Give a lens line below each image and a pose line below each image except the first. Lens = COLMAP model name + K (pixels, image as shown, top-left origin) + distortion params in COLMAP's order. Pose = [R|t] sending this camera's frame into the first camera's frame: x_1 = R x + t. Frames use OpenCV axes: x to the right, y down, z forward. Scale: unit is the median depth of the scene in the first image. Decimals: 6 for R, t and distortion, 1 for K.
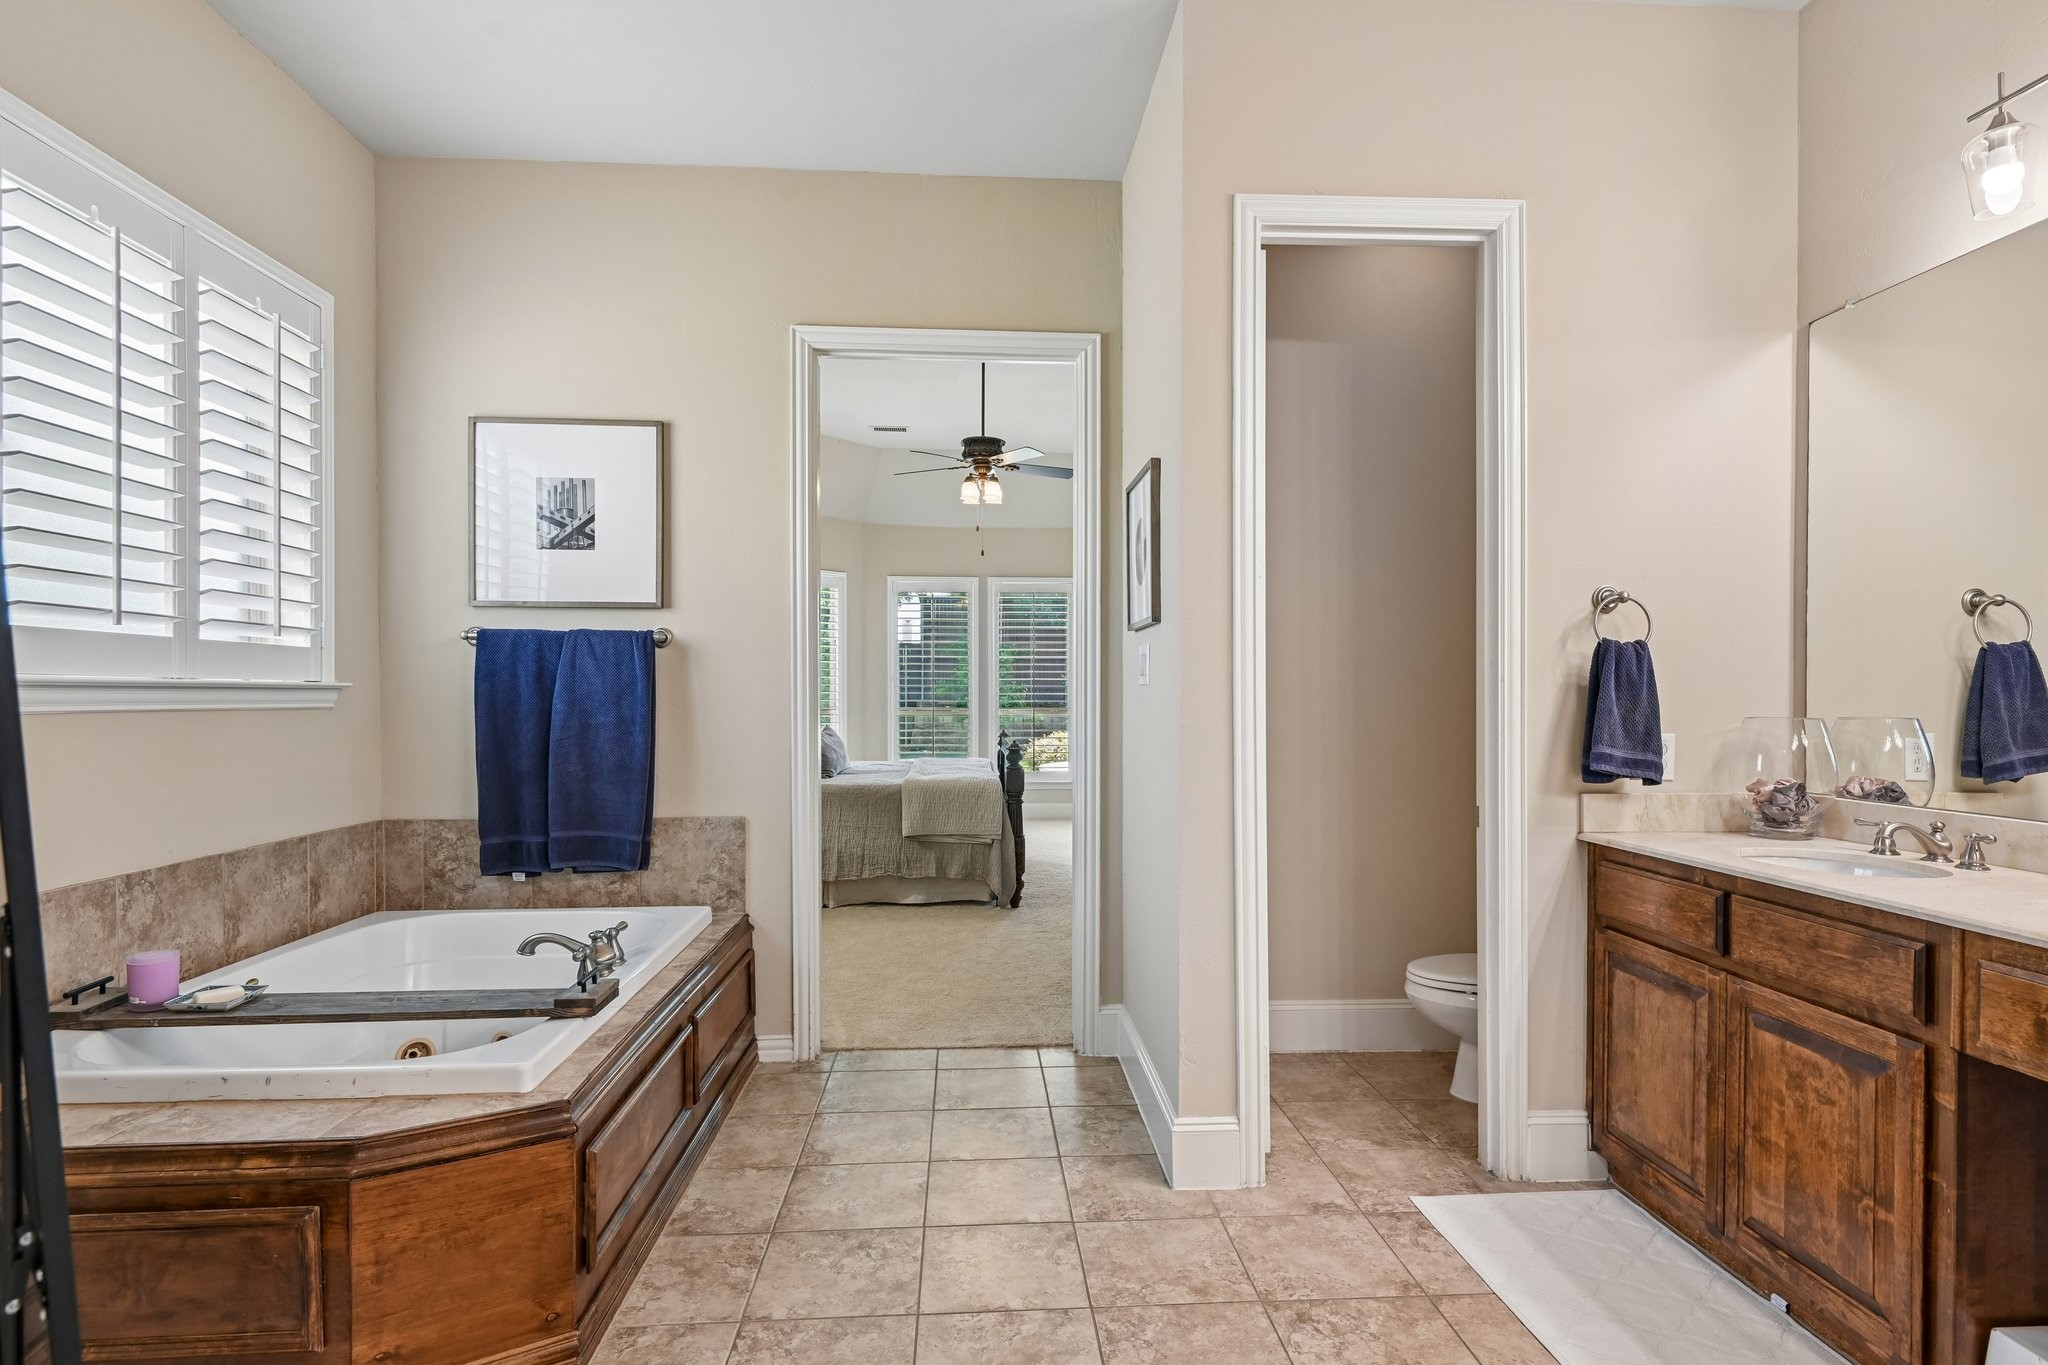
lens RADIAL K [[1083.6, 0, 1025.9], [0, 1083.6, 696.4], [0, 0, 1]] dist [-0.006363, -0.002212]
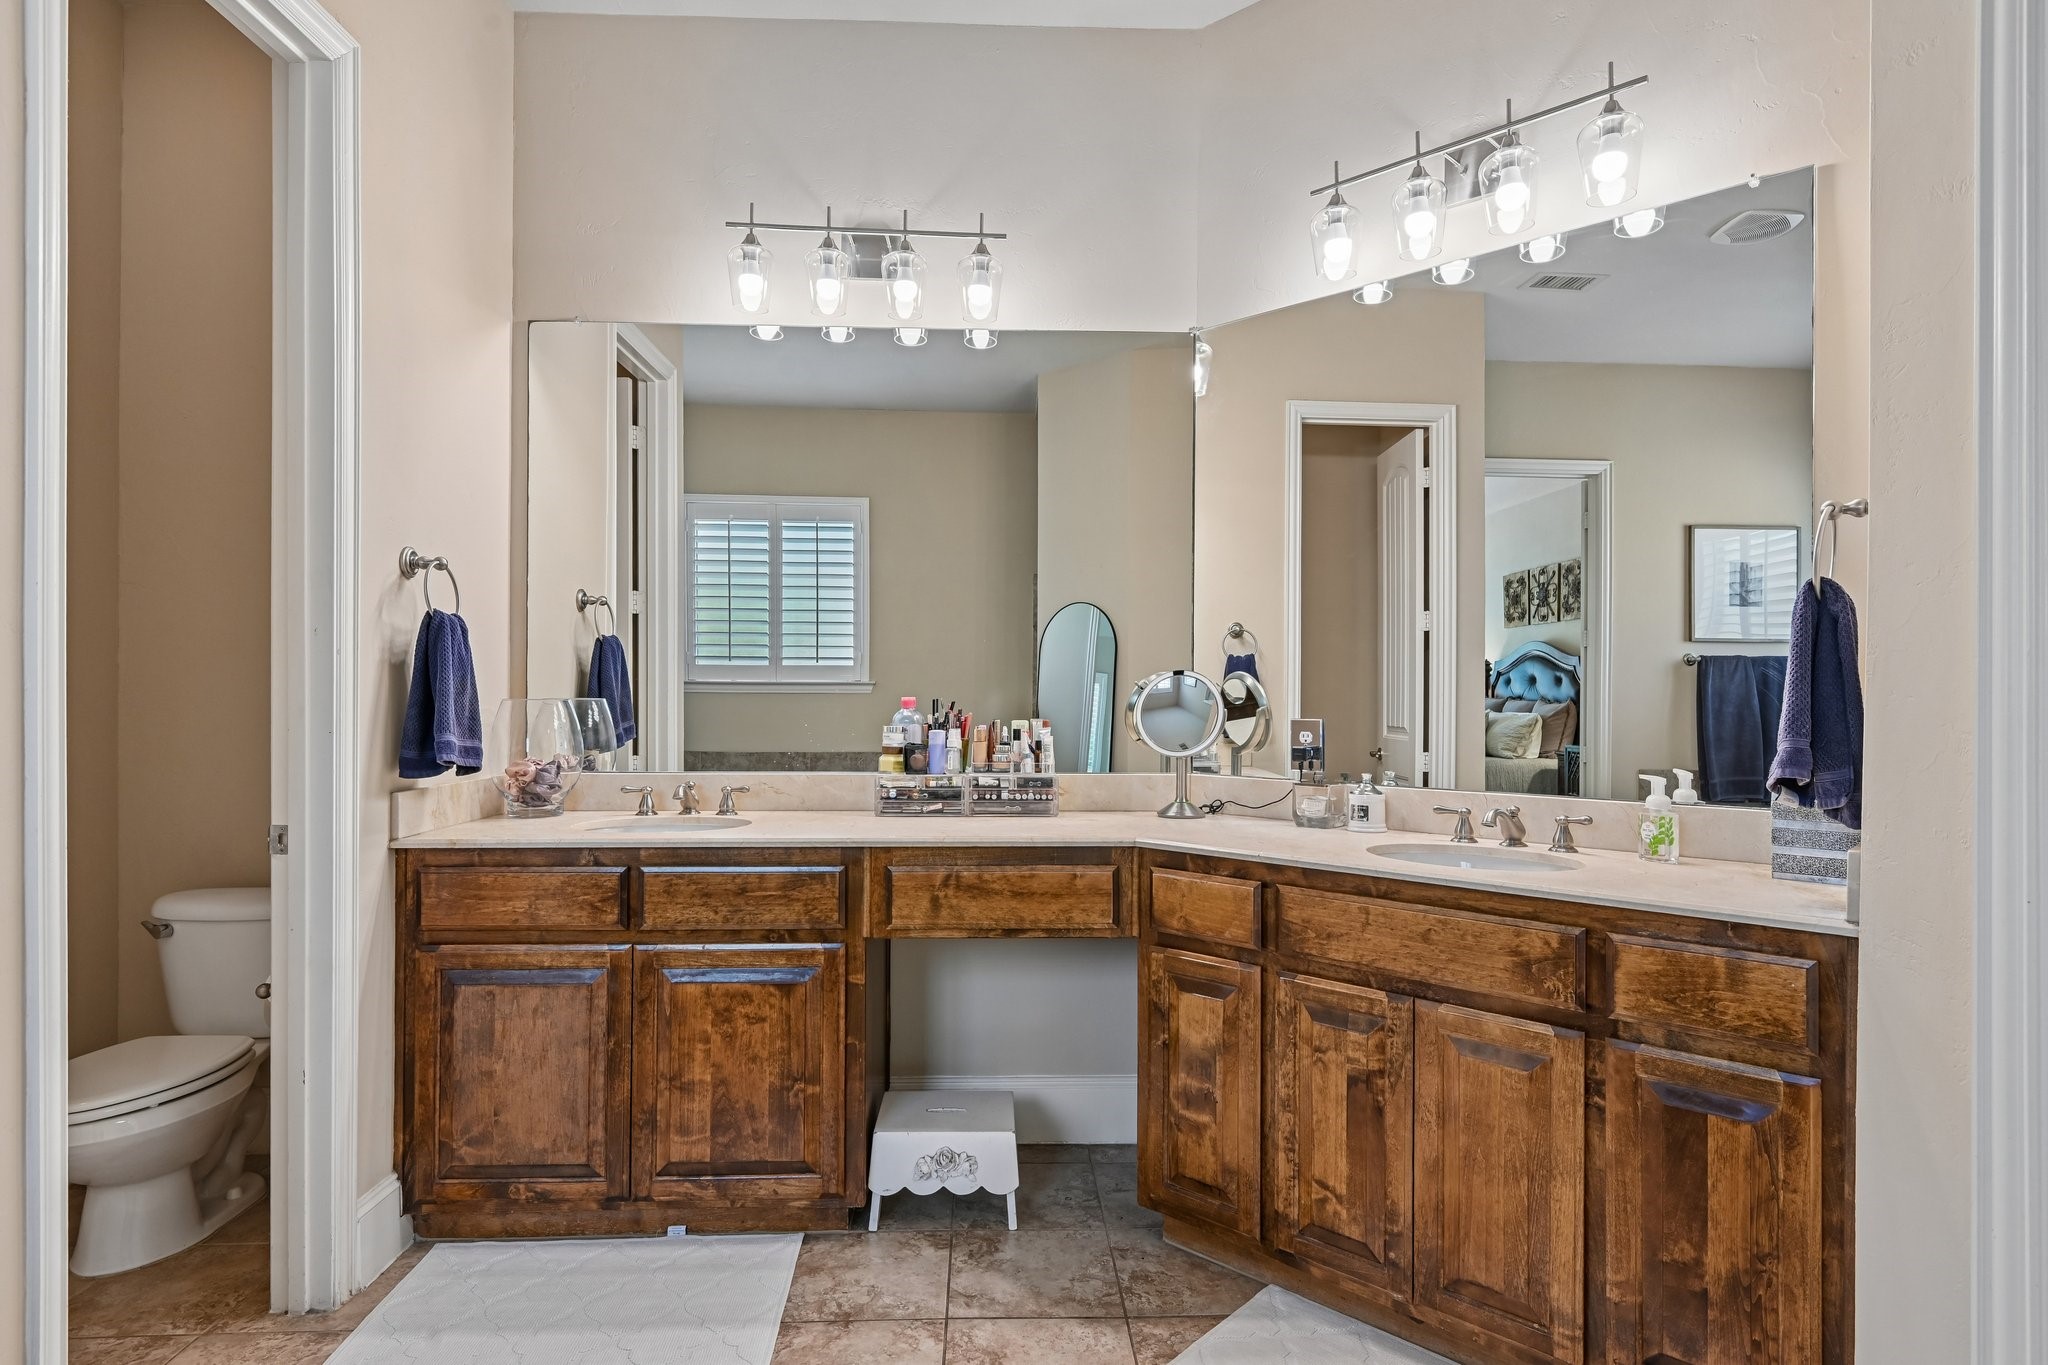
lens RADIAL K [[1125.5, 0, 1025.4], [0, 1125.5, 682.0], [0, 0, 1]] dist [-0.006617, -0.001634]
pose [[-0.011149, 0.007006, 0.999913, -0.429294], [-0.001482, 0.999974, -0.007023, 0.011970], [-0.999937, -0.001560, -0.011138, 0.629253]]
